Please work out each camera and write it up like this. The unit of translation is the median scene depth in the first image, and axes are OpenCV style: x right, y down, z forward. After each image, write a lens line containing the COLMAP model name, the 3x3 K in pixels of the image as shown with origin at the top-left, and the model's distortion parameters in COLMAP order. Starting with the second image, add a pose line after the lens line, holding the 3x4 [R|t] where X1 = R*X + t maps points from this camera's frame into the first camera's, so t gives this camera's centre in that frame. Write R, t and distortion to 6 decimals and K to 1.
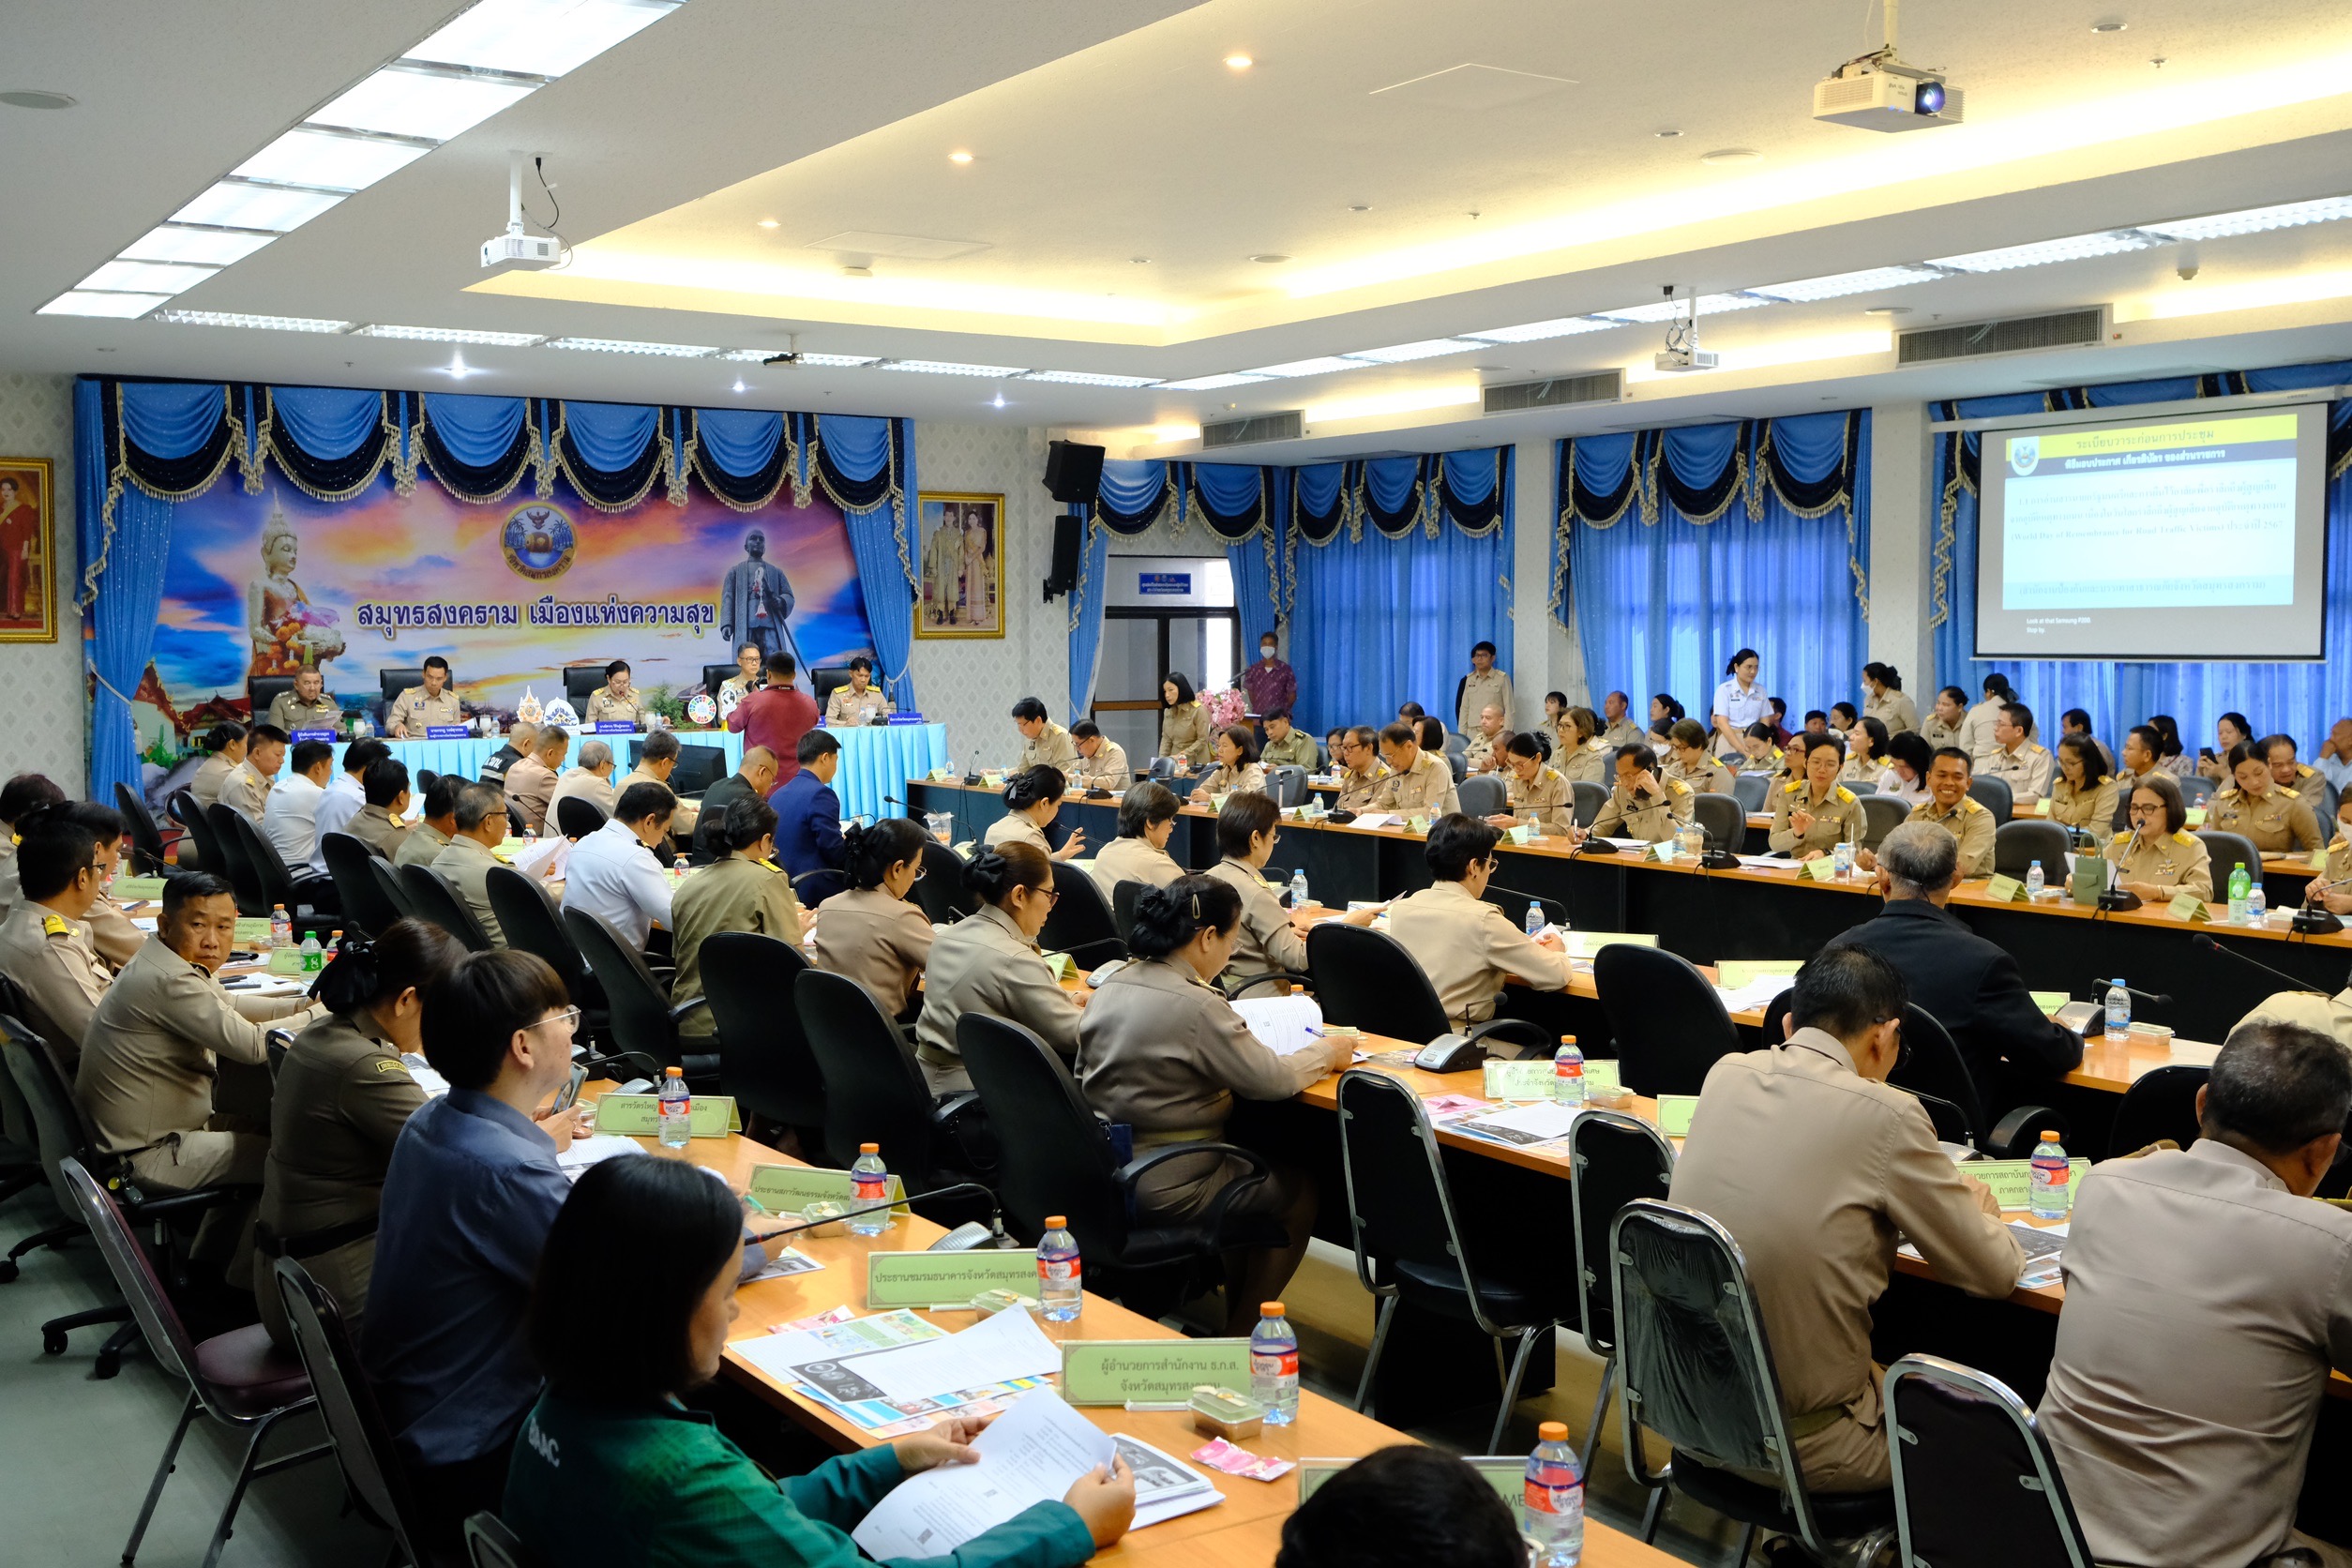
lens RADIAL K [[2828.1, 0, 1173.8], [0, 2828.1, 849.0], [0, 0, 1]] dist [-0.014474, 0.013428]
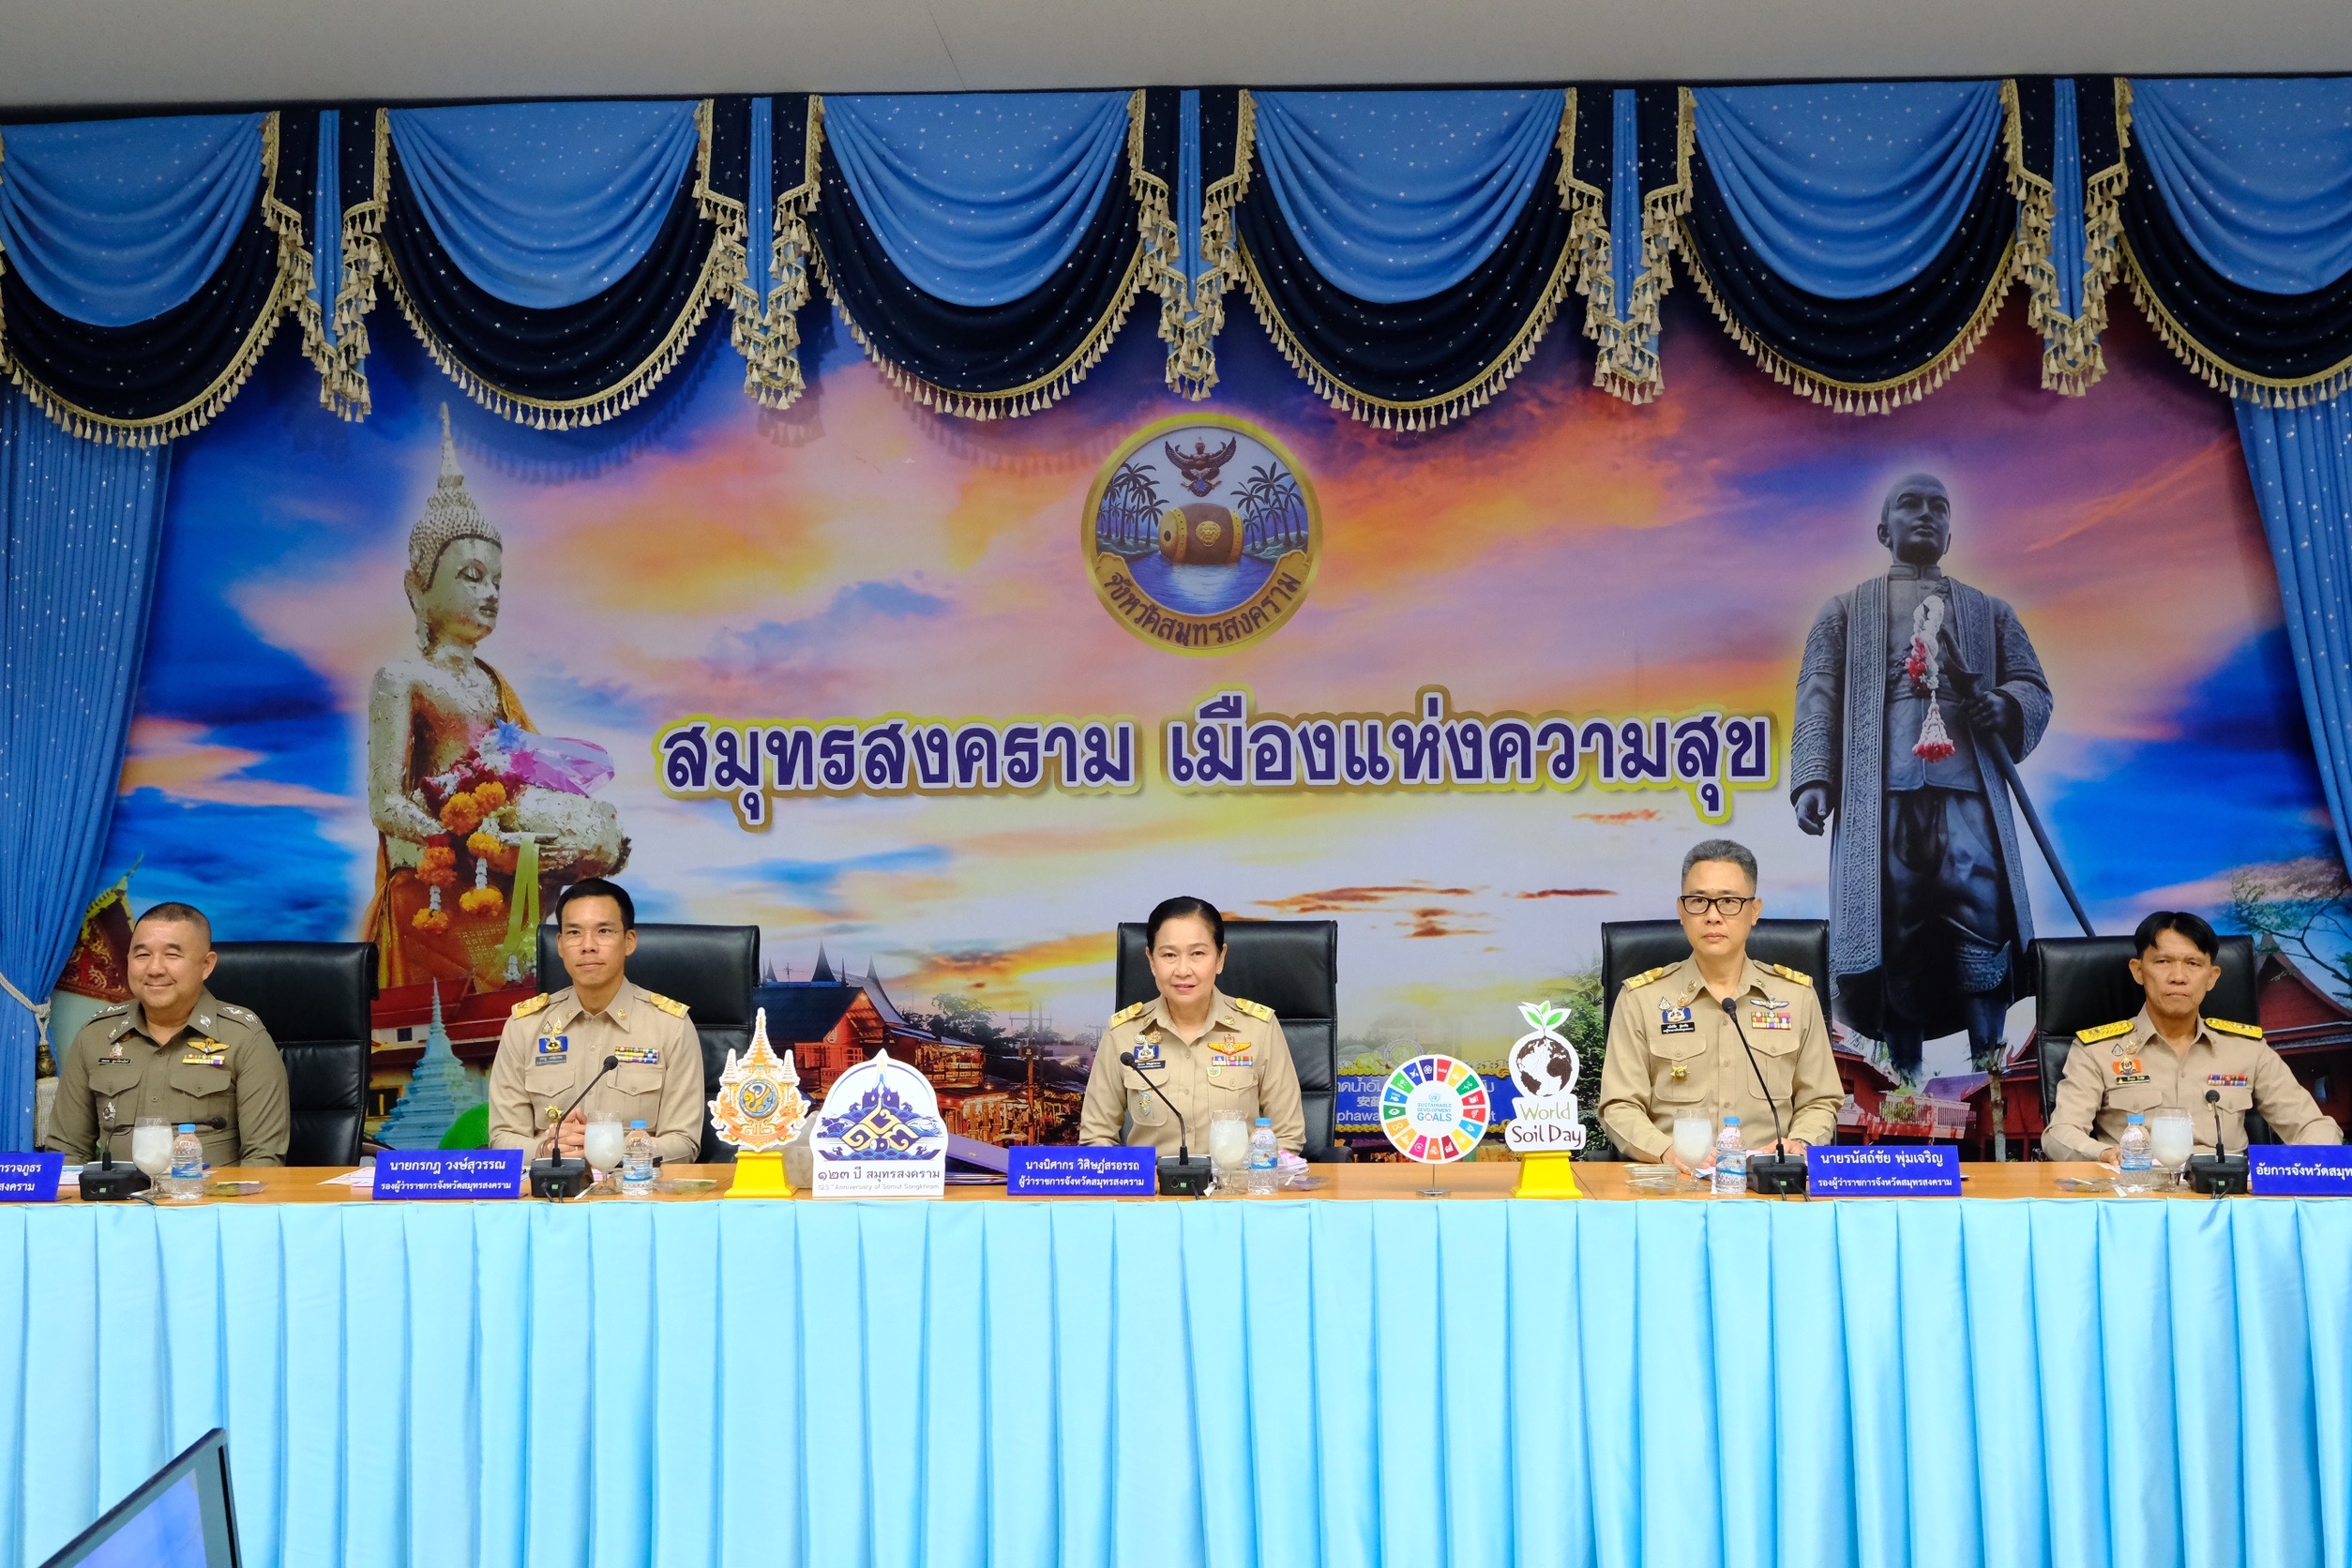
lens RADIAL K [[2828.1, 0, 1173.8], [0, 2828.1, 849.0], [0, 0, 1]] dist [-0.014474, 0.013428]
pose [[0.812014, 0.007216, -0.583593, -0.035122], [-0.041903, 0.998064, -0.045963, -0.057238], [0.582132, 0.061777, 0.810744, 0.739254]]
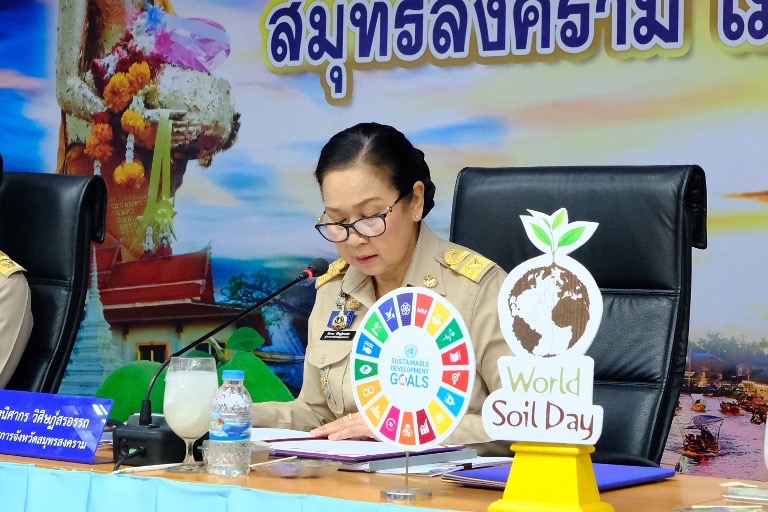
lens RADIAL K [[2022.1, 0, 384.3], [0, 2022.1, 157.3], [0, 0, 1]] dist [-0.008608, 0.593175]
pose [[0.391819, -0.022677, -0.919763, -0.051439], [-0.096087, 0.993221, -0.065421, -0.051544], [0.915011, 0.114010, 0.386984, 0.897220]]
